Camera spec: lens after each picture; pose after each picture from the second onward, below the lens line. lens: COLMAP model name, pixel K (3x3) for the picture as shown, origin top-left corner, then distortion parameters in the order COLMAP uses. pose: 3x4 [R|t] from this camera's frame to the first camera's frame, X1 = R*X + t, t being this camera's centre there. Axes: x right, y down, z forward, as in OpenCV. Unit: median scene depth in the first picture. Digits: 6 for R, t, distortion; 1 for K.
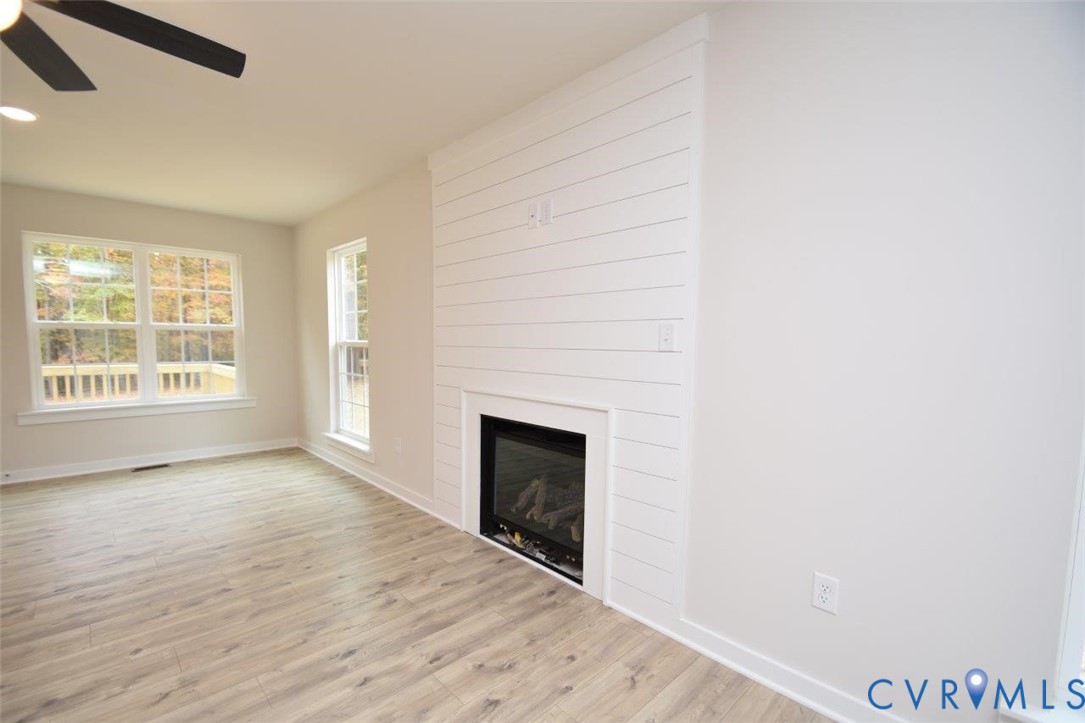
lens RADIAL K [[469.3, 0, 531.9], [0, 469.3, 381.1], [0, 0, 1]] dist [0.008162, -0.013227]
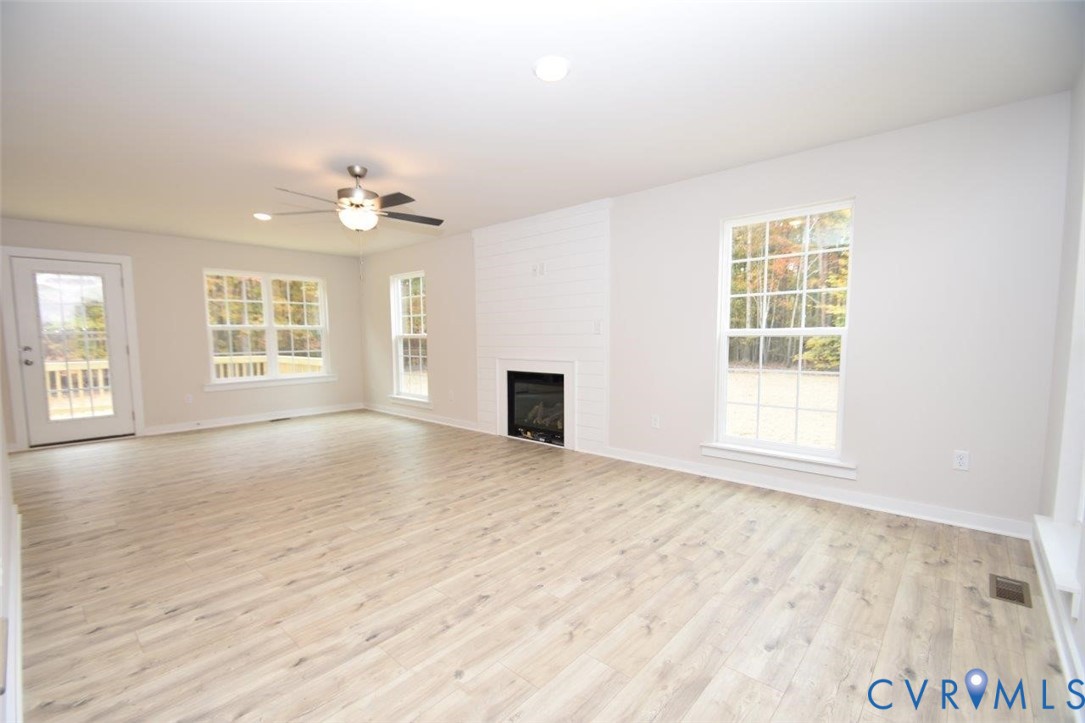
lens RADIAL K [[477.2, 0, 531.6], [0, 477.2, 381.5], [0, 0, 1]] dist [0.010934, -0.016561]
pose [[0.996886, -0.028044, 0.073699, -0.153673], [0.027240, 0.999558, 0.011900, 0.094696], [-0.074000, -0.009855, 0.997210, -0.919379]]
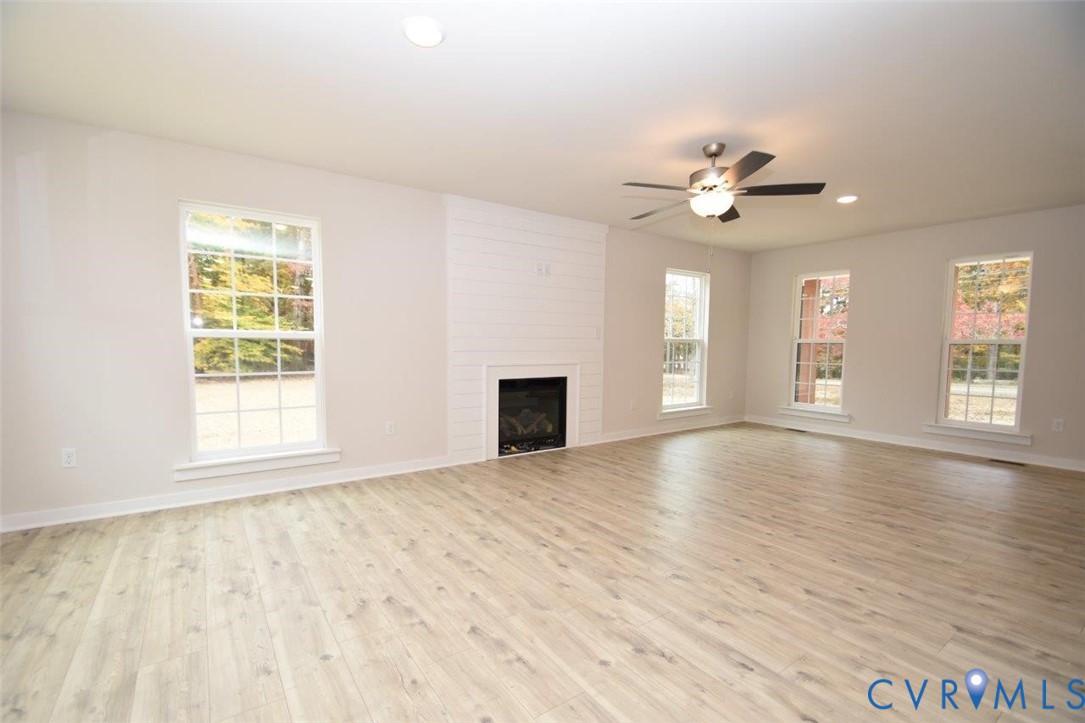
lens RADIAL K [[454.9, 0, 539.3], [0, 454.9, 384.4], [0, 0, 1]] dist [-0.002131, -0.011023]
pose [[0.163699, -0.105664, 0.980835, -1.660451], [0.069787, 0.992997, 0.095326, -0.053315], [-0.984039, 0.052844, 0.169927, 0.627131]]
